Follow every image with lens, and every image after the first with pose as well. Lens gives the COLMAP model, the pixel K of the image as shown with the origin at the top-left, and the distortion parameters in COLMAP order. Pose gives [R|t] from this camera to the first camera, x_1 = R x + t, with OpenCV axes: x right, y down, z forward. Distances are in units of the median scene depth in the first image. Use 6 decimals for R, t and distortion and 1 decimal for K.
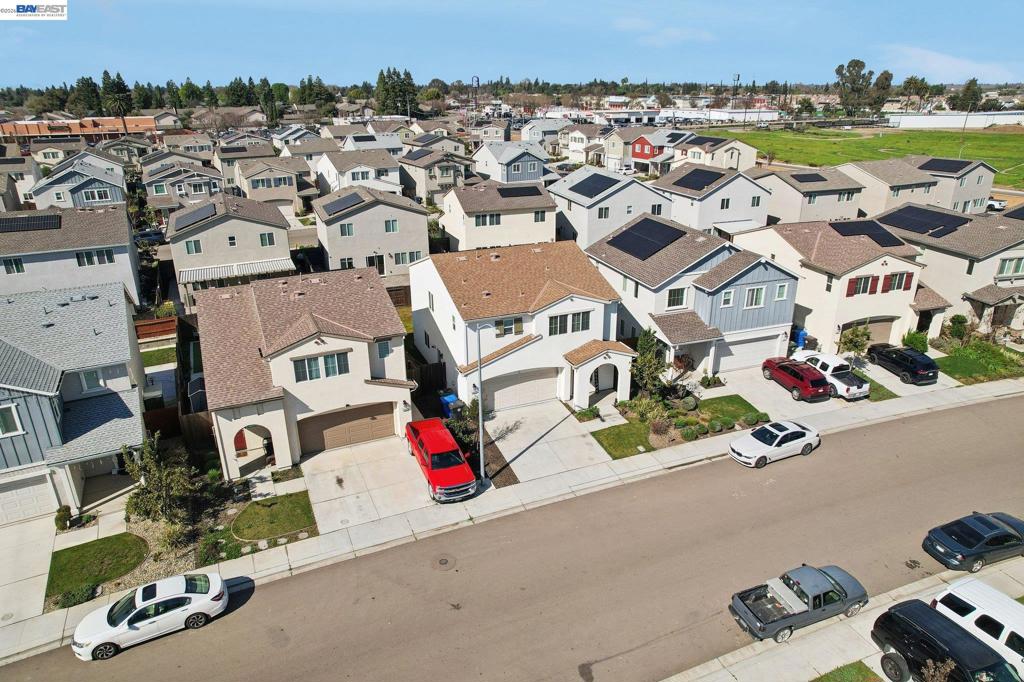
lens RADIAL K [[672.9, 0, 512.0], [0, 672.9, 341.0], [0, 0, 1]] dist [-0.076363, 0.069631]
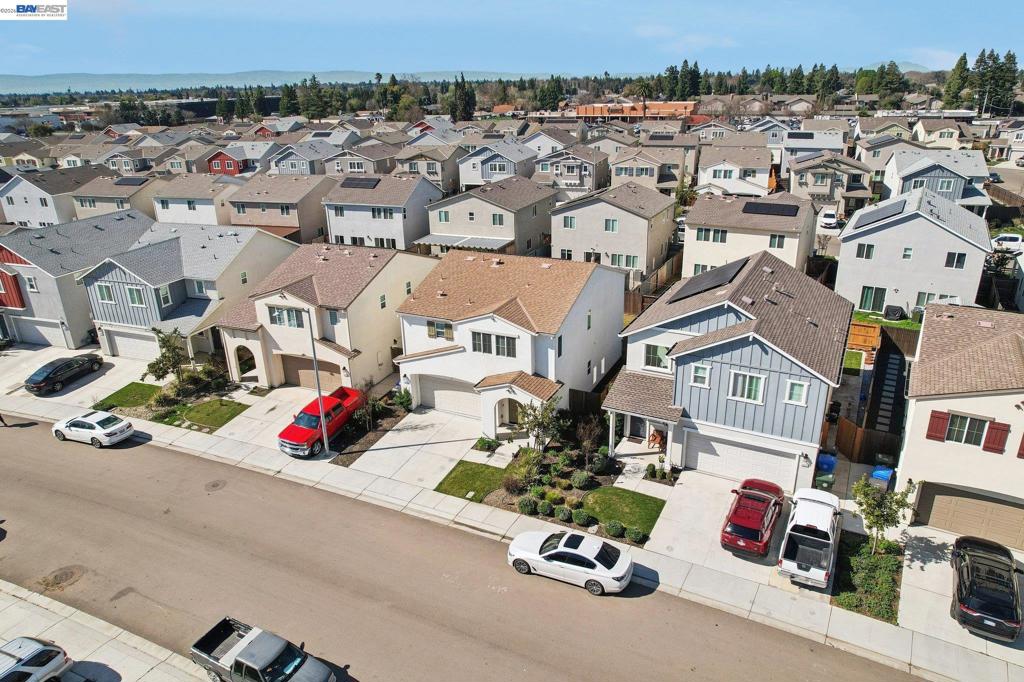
lens RADIAL K [[684.7, 0, 512.0], [0, 684.7, 341.0], [0, 0, 1]] dist [-0.067710, 0.057763]
pose [[0.665118, 0.260657, -0.699768, 0.692443], [-0.251760, 0.960509, 0.118487, -0.135498], [0.703018, 0.097366, 0.704475, 0.316822]]
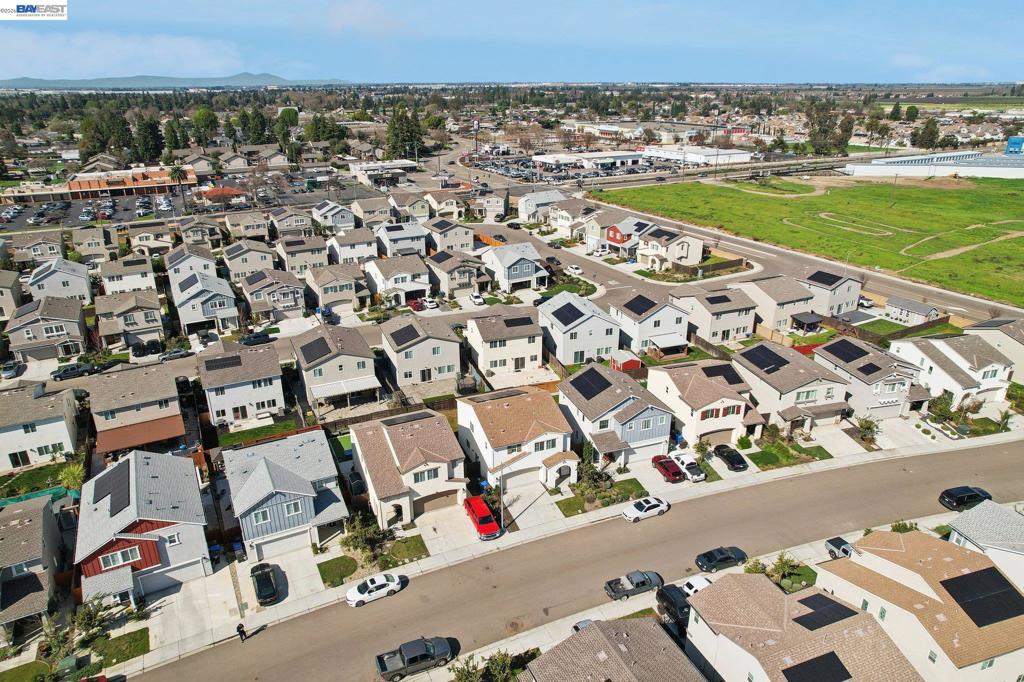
lens RADIAL K [[684.7, 0, 512.0], [0, 684.7, 341.0], [0, 0, 1]] dist [-0.067710, 0.057763]
pose [[0.999961, 0.003316, 0.008218, -0.025693], [-0.003422, 0.999911, 0.012932, -0.321208], [-0.008174, -0.012960, 0.999883, -0.888048]]
